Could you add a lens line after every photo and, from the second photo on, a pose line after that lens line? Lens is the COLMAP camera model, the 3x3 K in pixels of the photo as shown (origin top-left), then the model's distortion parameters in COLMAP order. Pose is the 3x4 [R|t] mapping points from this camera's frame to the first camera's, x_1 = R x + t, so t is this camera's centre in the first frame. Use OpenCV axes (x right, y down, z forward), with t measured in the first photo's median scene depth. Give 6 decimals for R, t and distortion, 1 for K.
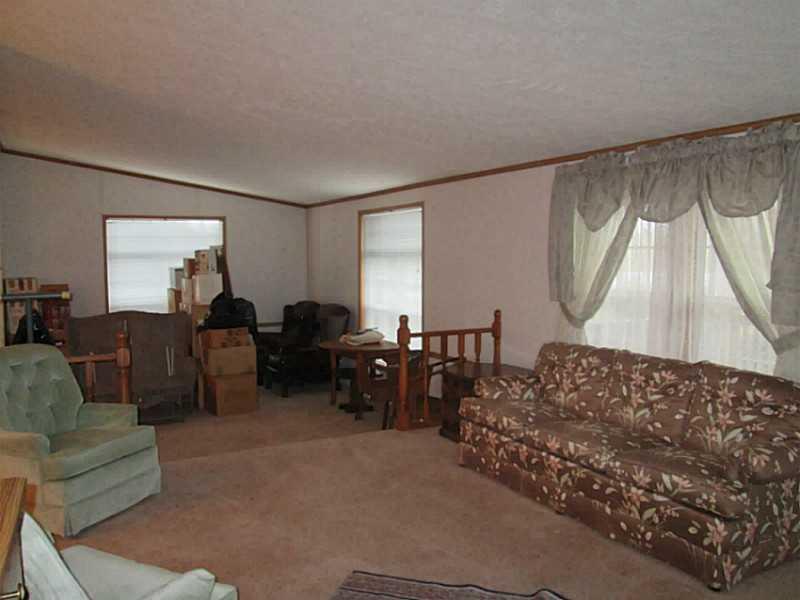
lens RADIAL K [[641.3, 0, 400.1], [0, 641.3, 299.6], [0, 0, 1]] dist [-0.039659, 0.014130]
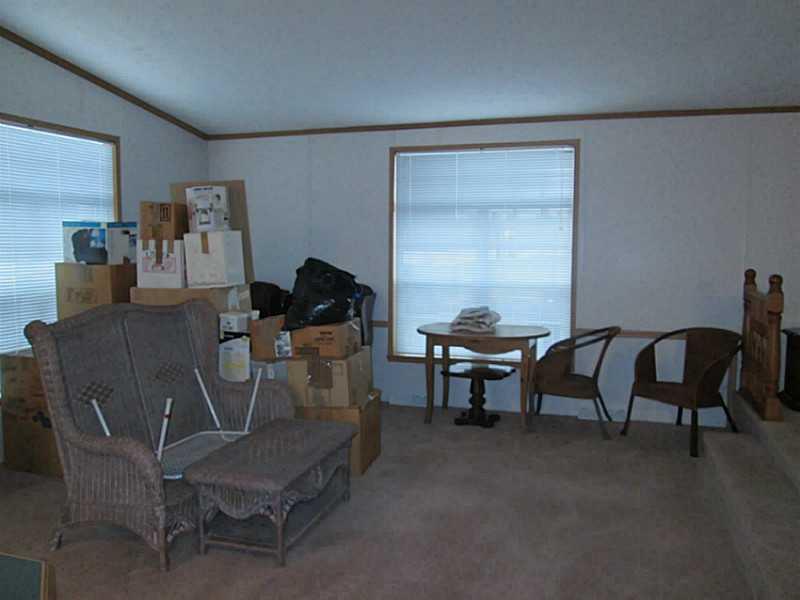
lens RADIAL K [[641.3, 0, 400.0], [0, 641.3, 295.8], [0, 0, 1]] dist [-0.039659, 0.014130]
pose [[0.729276, -0.051338, 0.682291, -0.552996], [0.039814, 0.998676, 0.032589, 0.003676], [-0.683060, 0.003398, 0.730354, 0.477294]]
